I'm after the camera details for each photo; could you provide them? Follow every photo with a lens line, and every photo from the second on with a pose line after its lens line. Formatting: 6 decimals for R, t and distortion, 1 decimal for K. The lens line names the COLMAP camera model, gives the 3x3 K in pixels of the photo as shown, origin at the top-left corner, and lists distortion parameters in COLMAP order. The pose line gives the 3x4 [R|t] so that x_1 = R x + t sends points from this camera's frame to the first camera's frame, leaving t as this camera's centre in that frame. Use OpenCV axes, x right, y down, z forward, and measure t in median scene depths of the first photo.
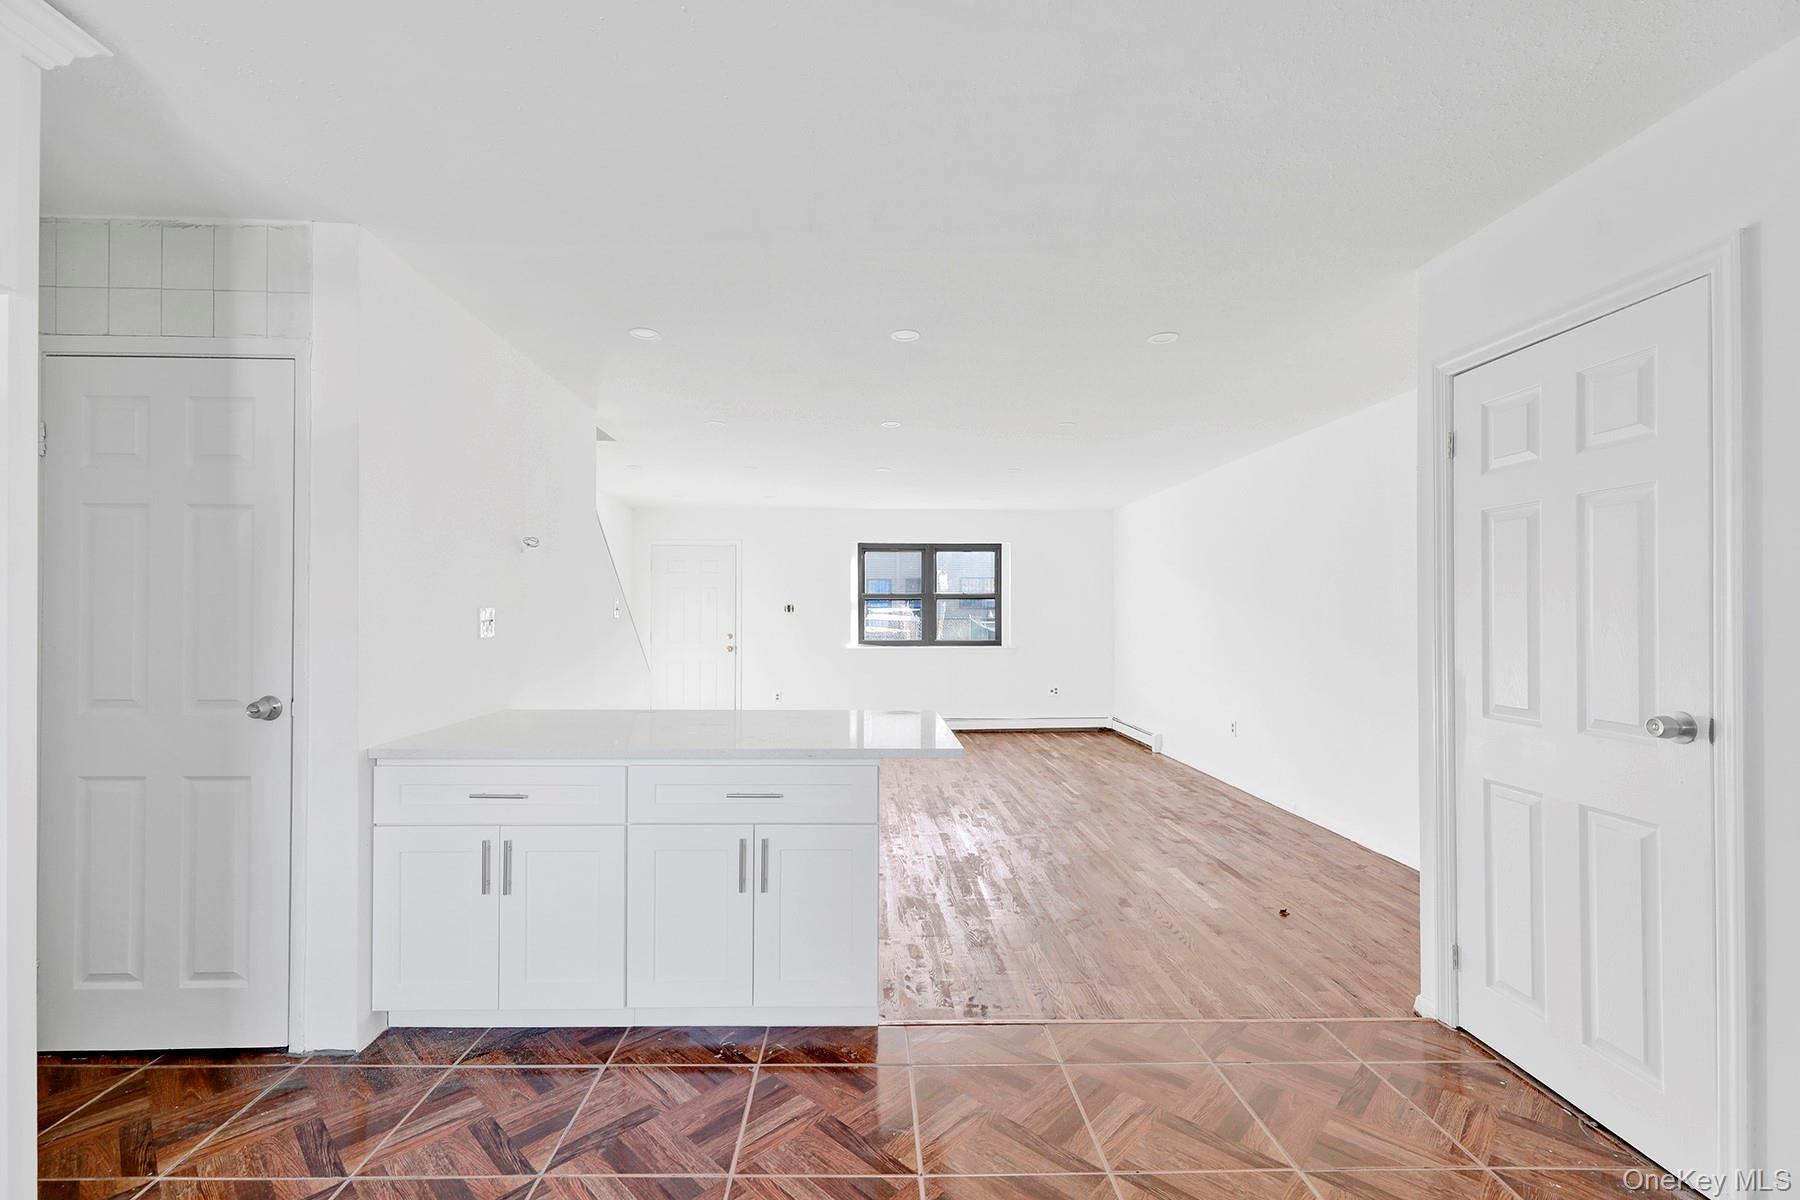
lens RADIAL K [[749.4, 0, 893.5], [0, 749.4, 618.4], [0, 0, 1]] dist [0.000085, -0.003337]
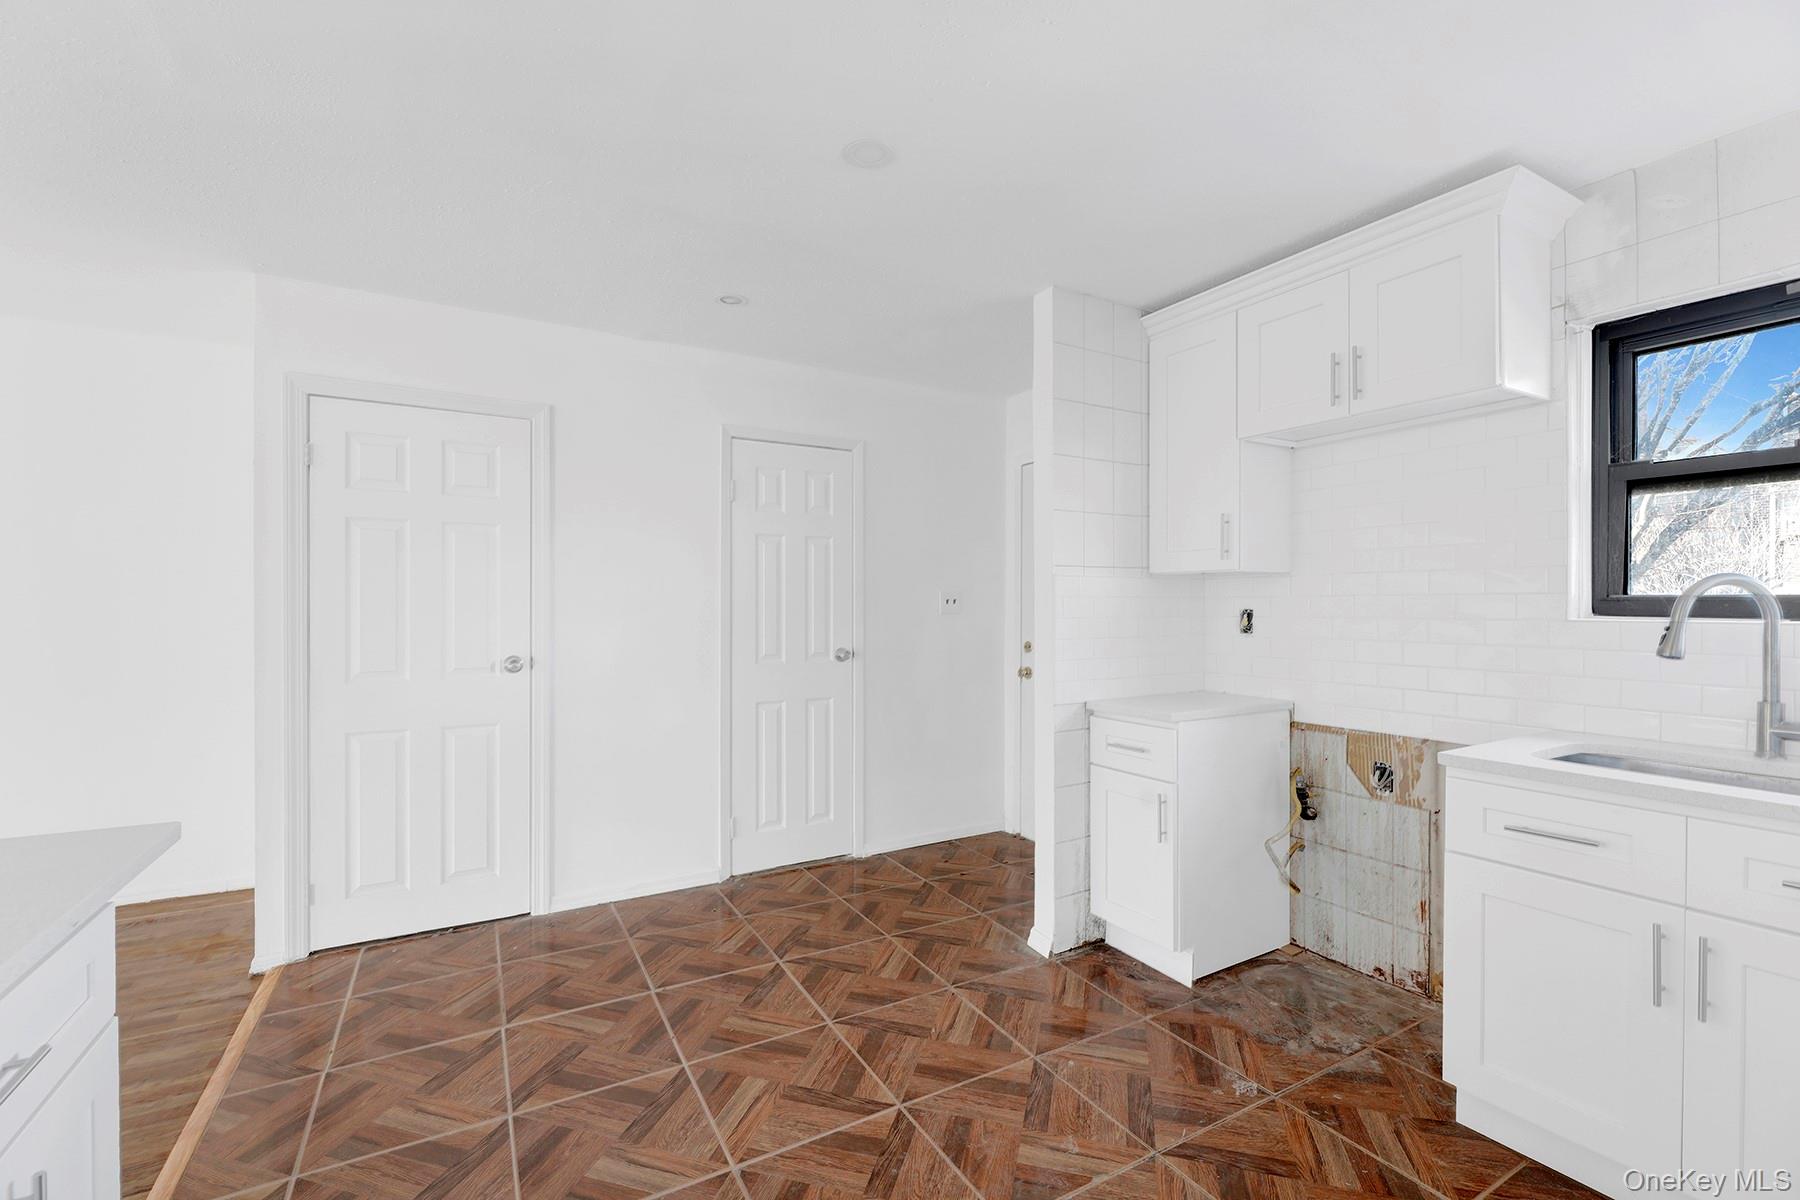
lens RADIAL K [[749.4, 0, 880.1], [0, 749.4, 610.2], [0, 0, 1]] dist [0.000085, -0.003337]
pose [[-0.476384, -0.009230, 0.879189, -0.184991], [-0.004906, 0.999957, 0.007840, 0.000786], [-0.879224, -0.000579, -0.476409, 0.213483]]
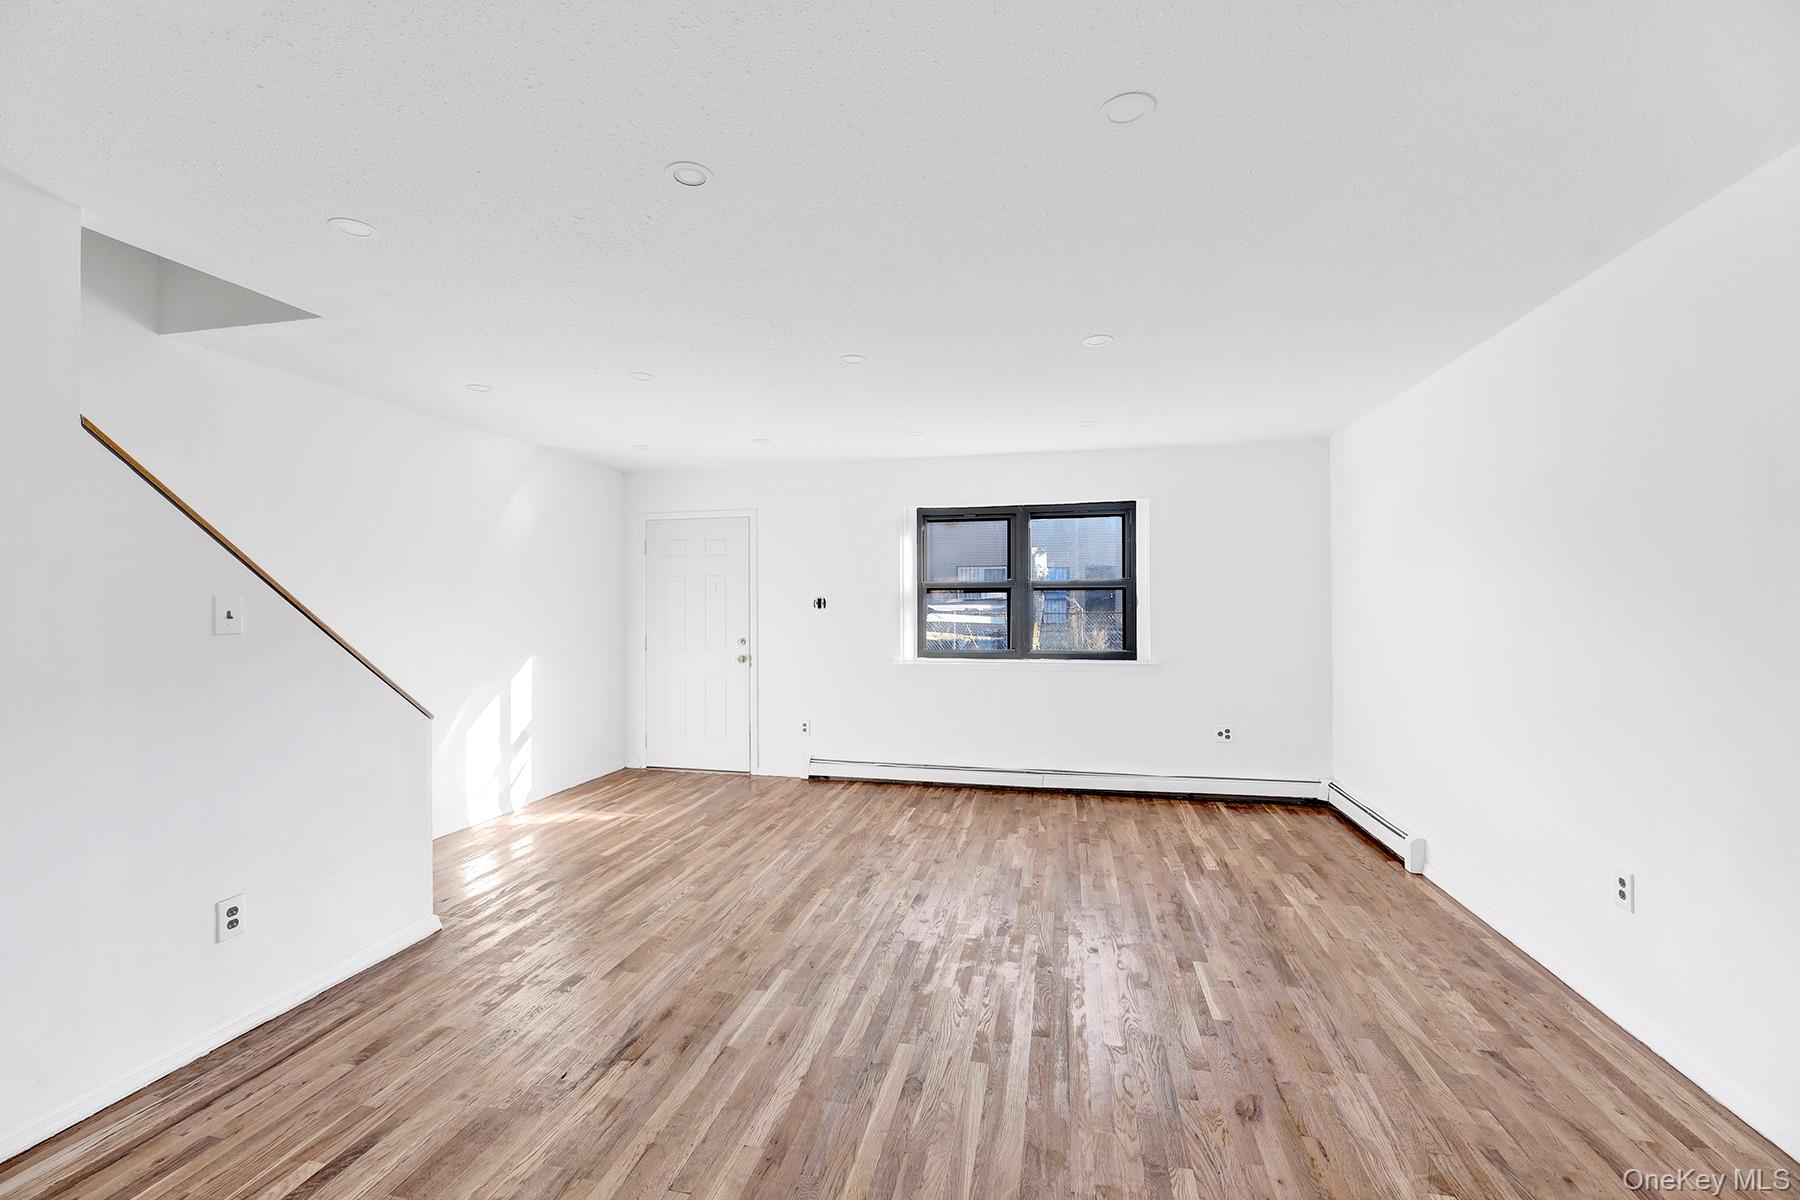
lens RADIAL K [[749.4, 0, 892.6], [0, 749.4, 597.9], [0, 0, 1]] dist [0.000085, -0.003337]
pose [[0.964536, -0.004139, -0.263918, 0.116485], [0.001335, 0.999941, -0.010802, -0.010523], [0.263947, 0.010067, 0.964485, 0.335373]]
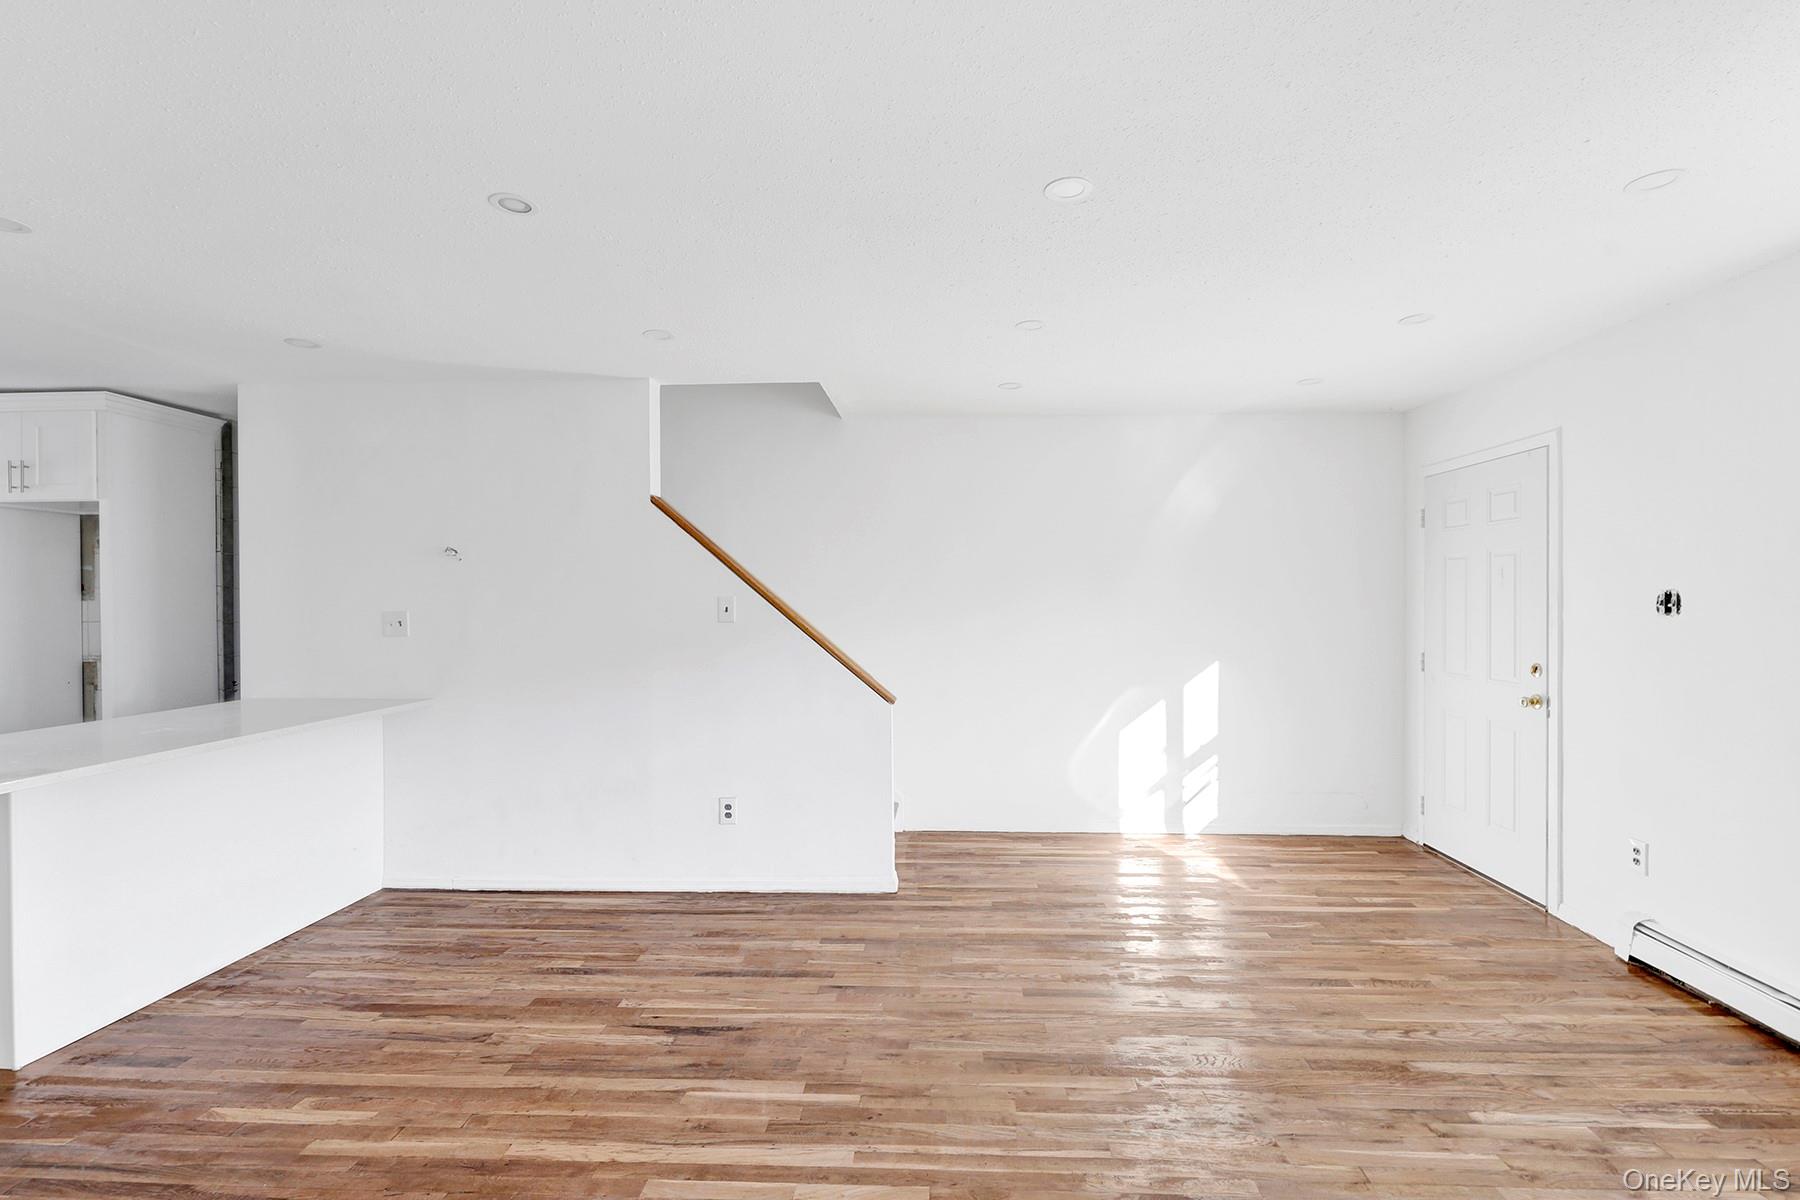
lens RADIAL K [[806.5, 0, 920.9], [0, 806.5, 609.3], [0, 0, 1]] dist [0.003214, -0.003548]
pose [[-0.085794, 0.013856, -0.996217, 0.247809], [-0.004288, 0.999889, 0.014277, -0.014593], [0.996304, 0.005497, -0.085725, 0.696283]]
